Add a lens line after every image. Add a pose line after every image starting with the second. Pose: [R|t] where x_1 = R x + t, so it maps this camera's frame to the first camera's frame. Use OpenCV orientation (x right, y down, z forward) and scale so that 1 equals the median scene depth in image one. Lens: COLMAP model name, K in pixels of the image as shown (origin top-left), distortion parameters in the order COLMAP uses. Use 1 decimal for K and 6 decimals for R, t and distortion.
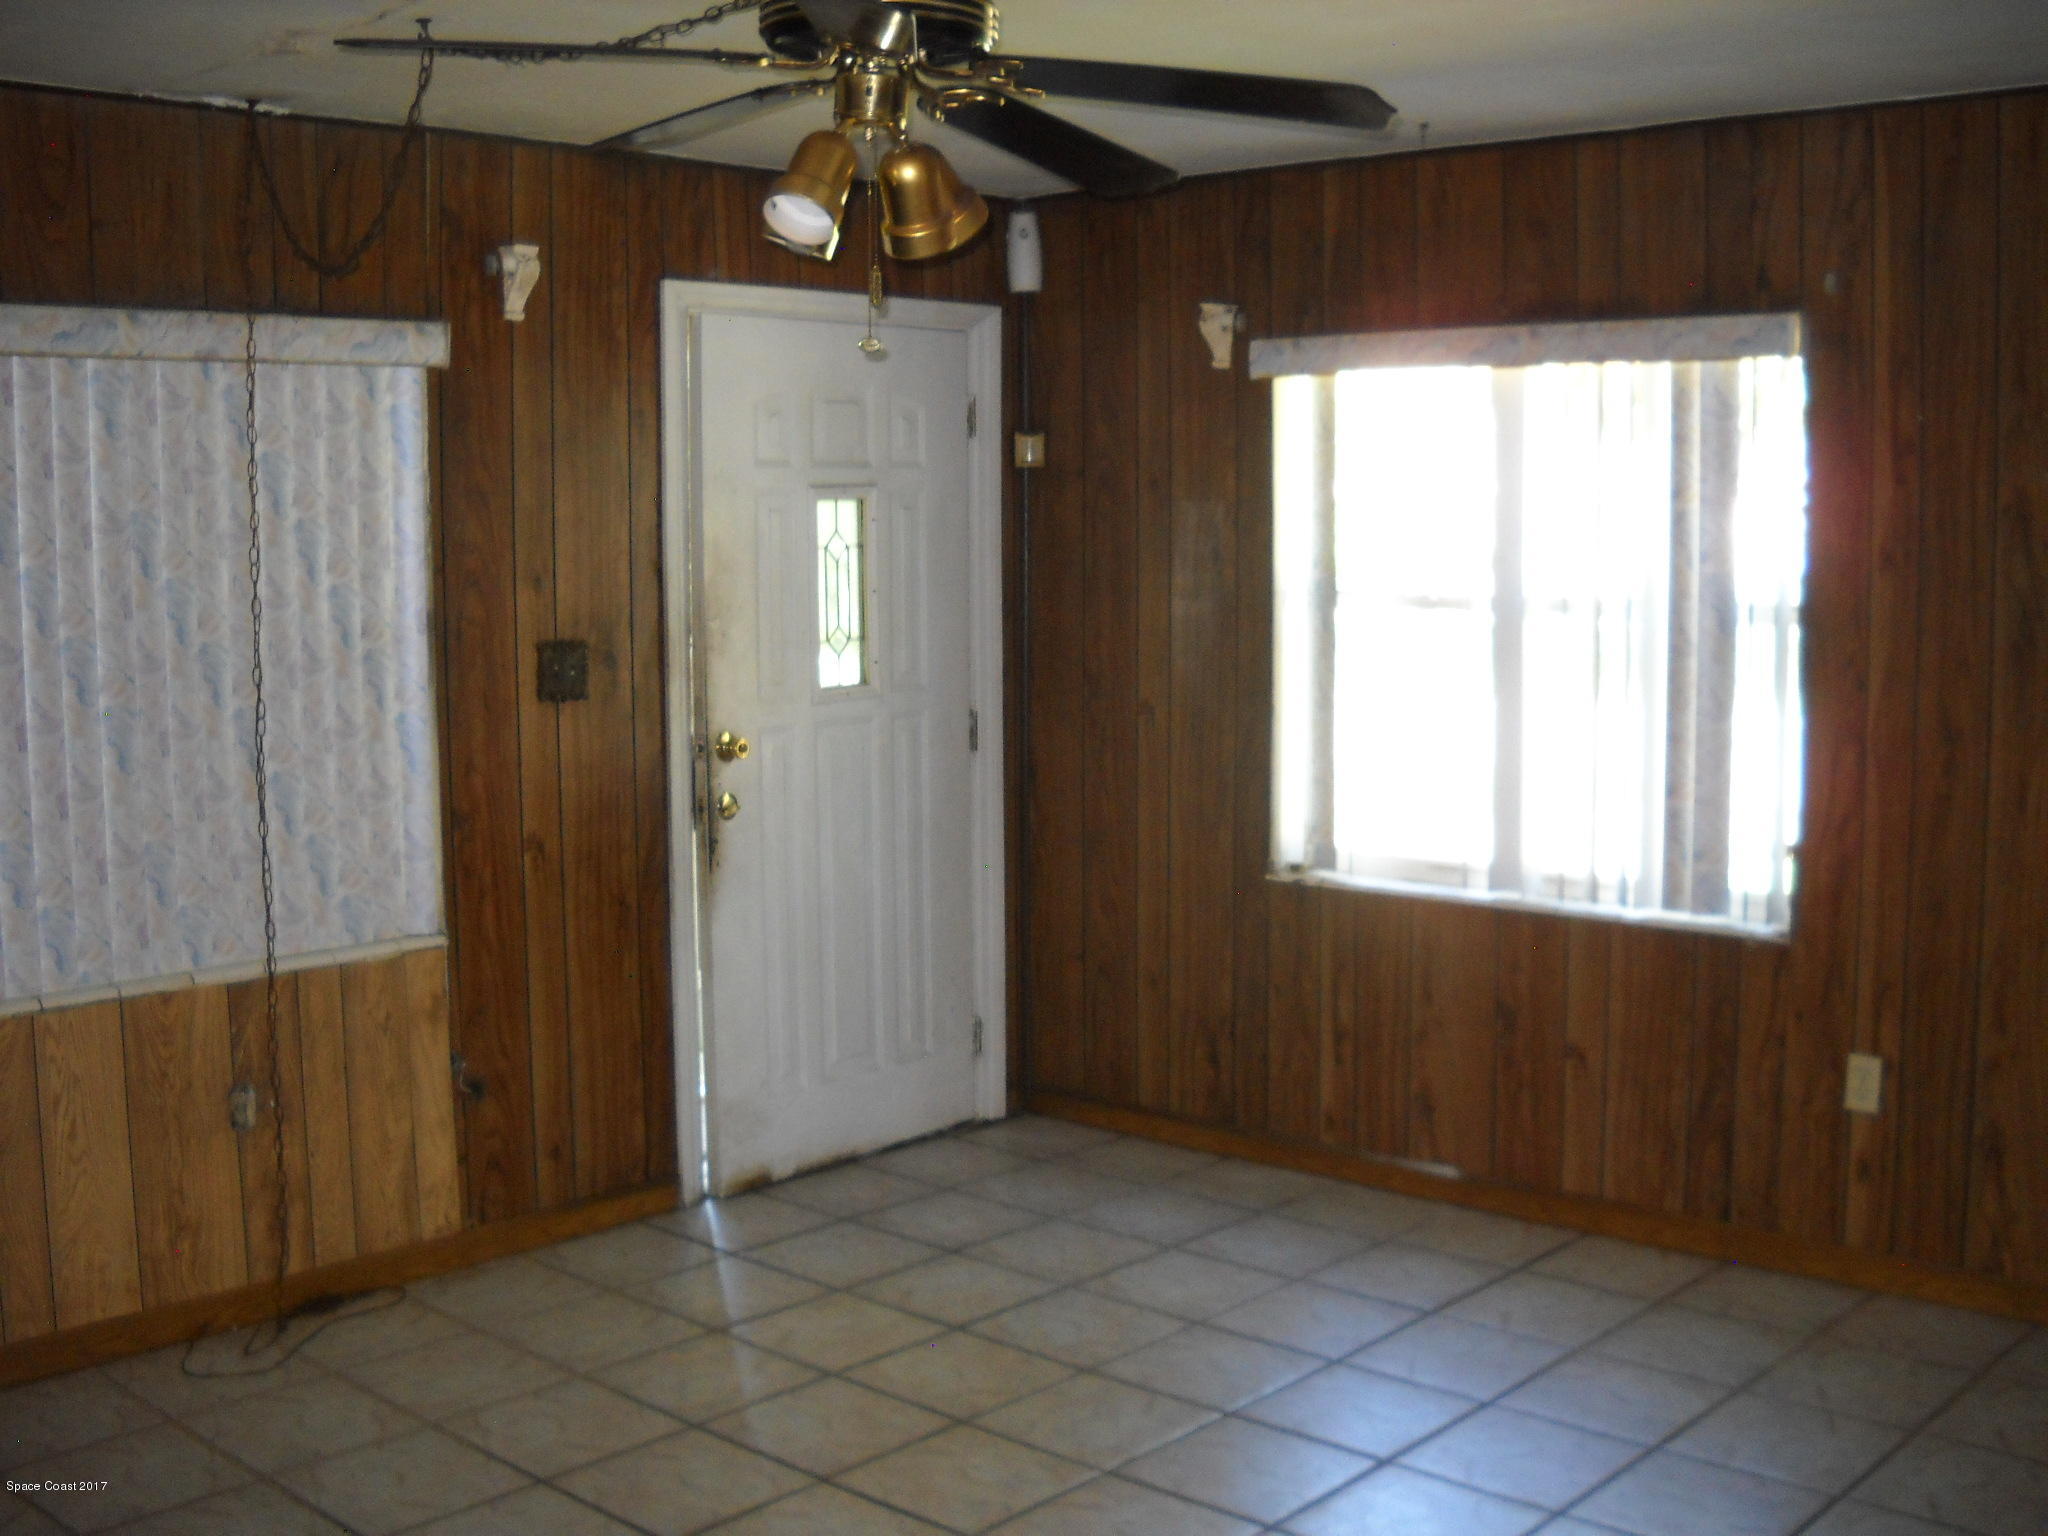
lens RADIAL K [[2312.7, 0, 1013.4], [0, 2312.7, 753.0], [0, 0, 1]] dist [-0.250242, 0.222182]
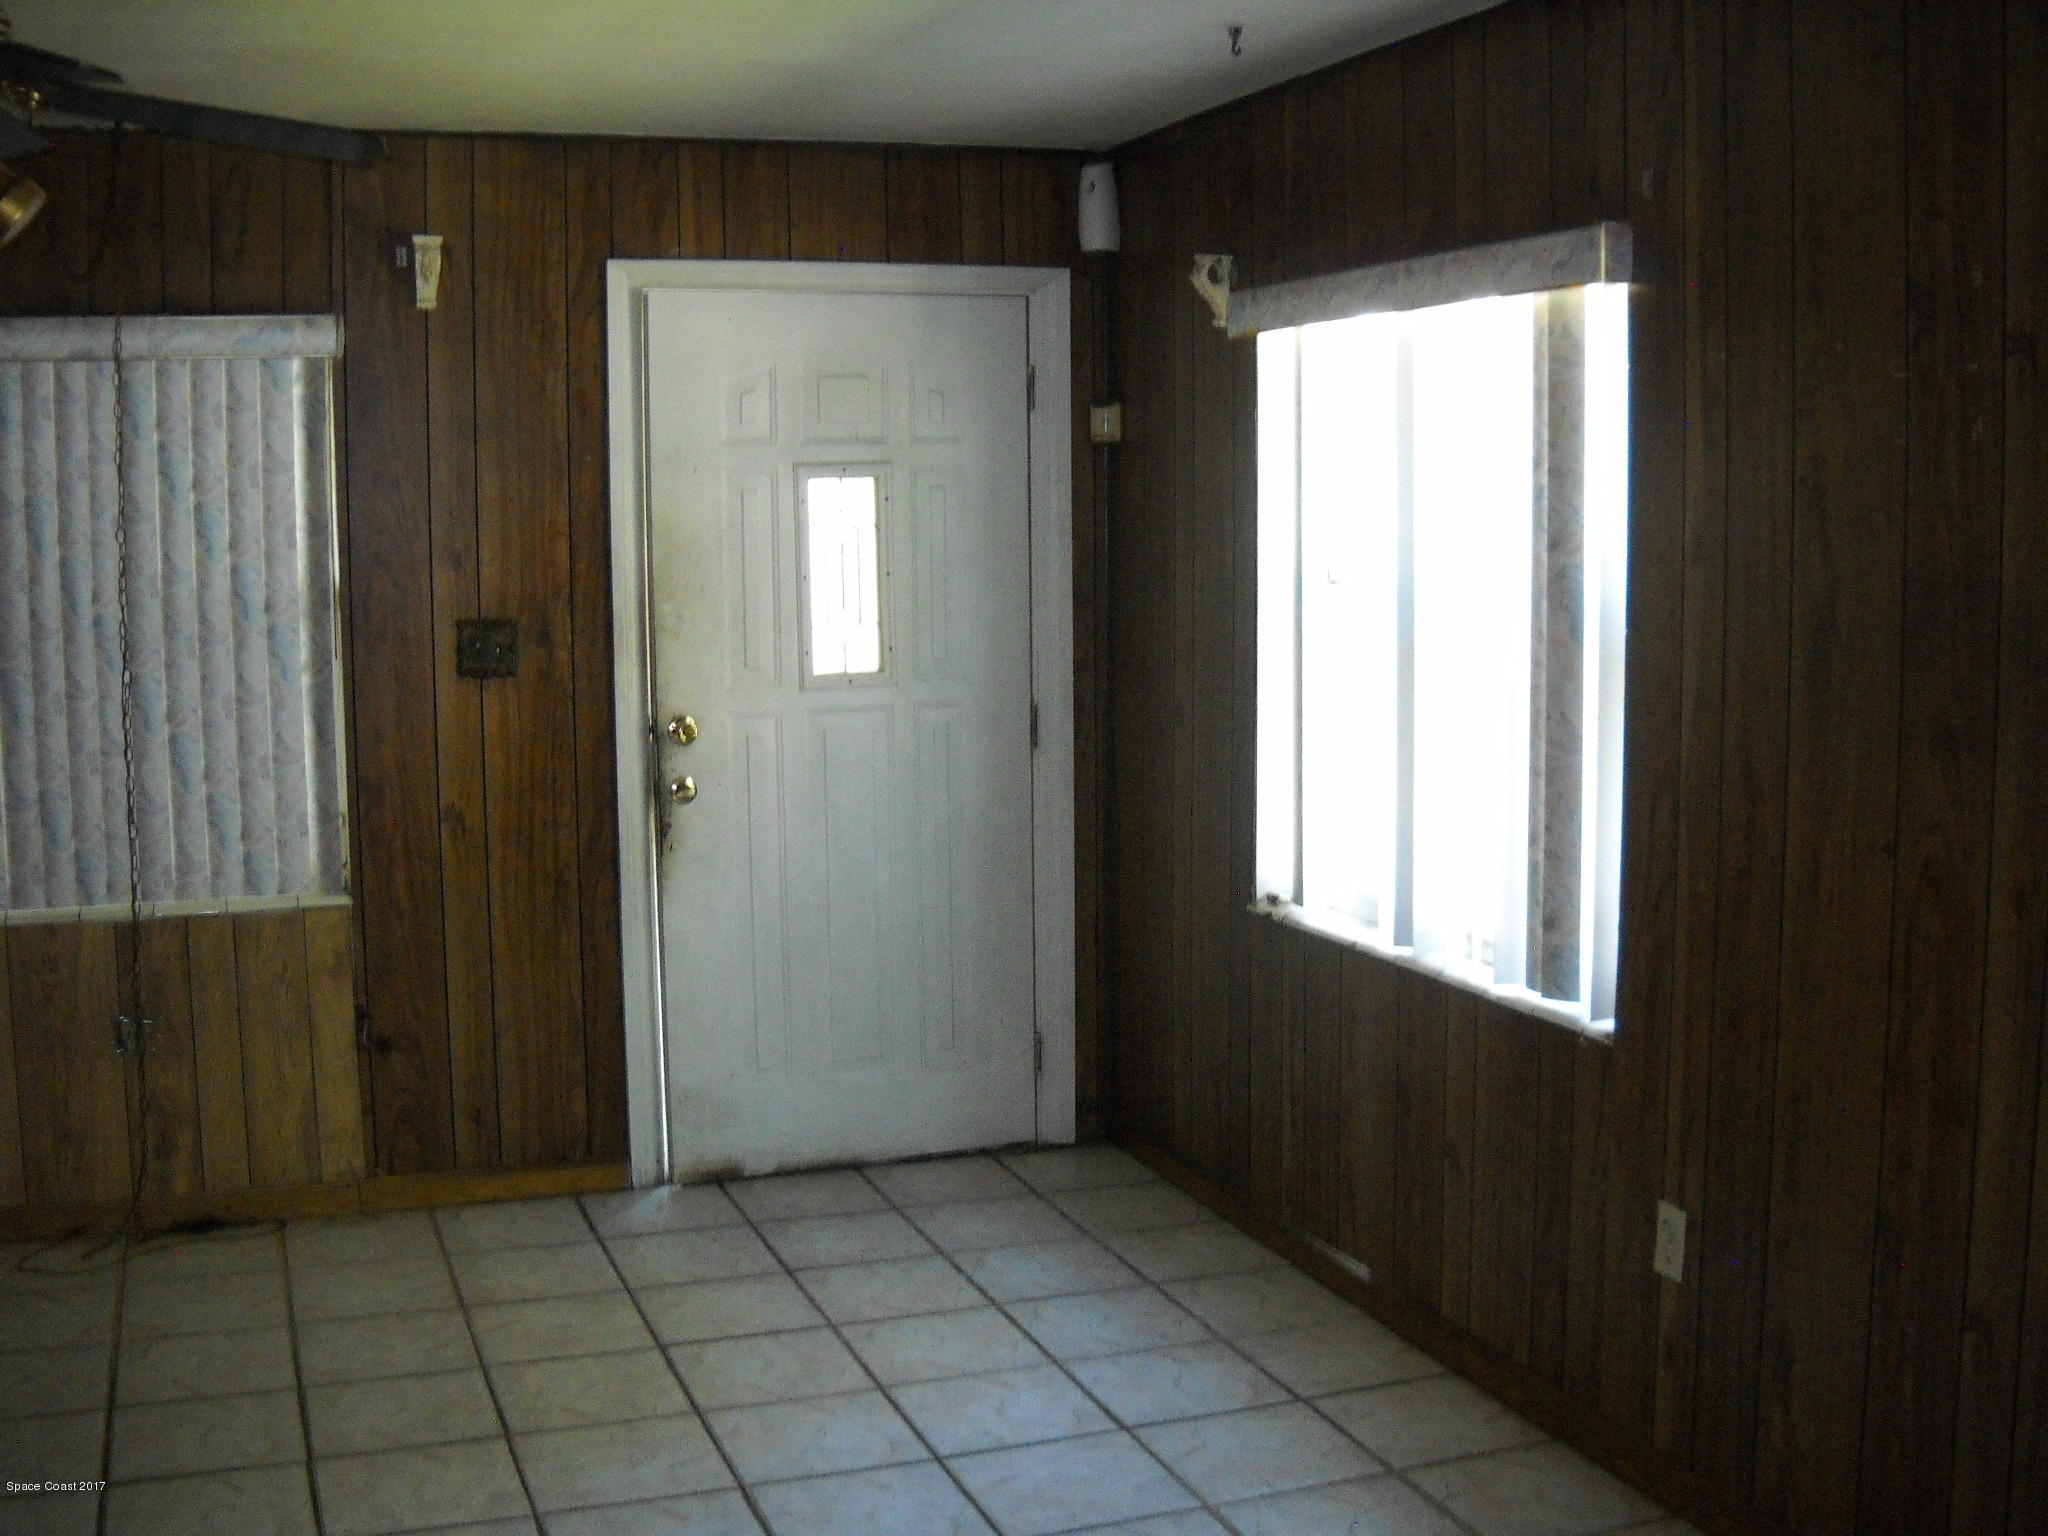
lens RADIAL K [[2312.7, 0, 1013.4], [0, 2312.7, 753.0], [0, 0, 1]] dist [-0.250242, 0.222182]
pose [[0.885954, 0.050610, -0.461003, 0.486042], [-0.045601, 0.998717, 0.022006, -0.022468], [0.461525, 0.001525, 0.887126, 0.204493]]
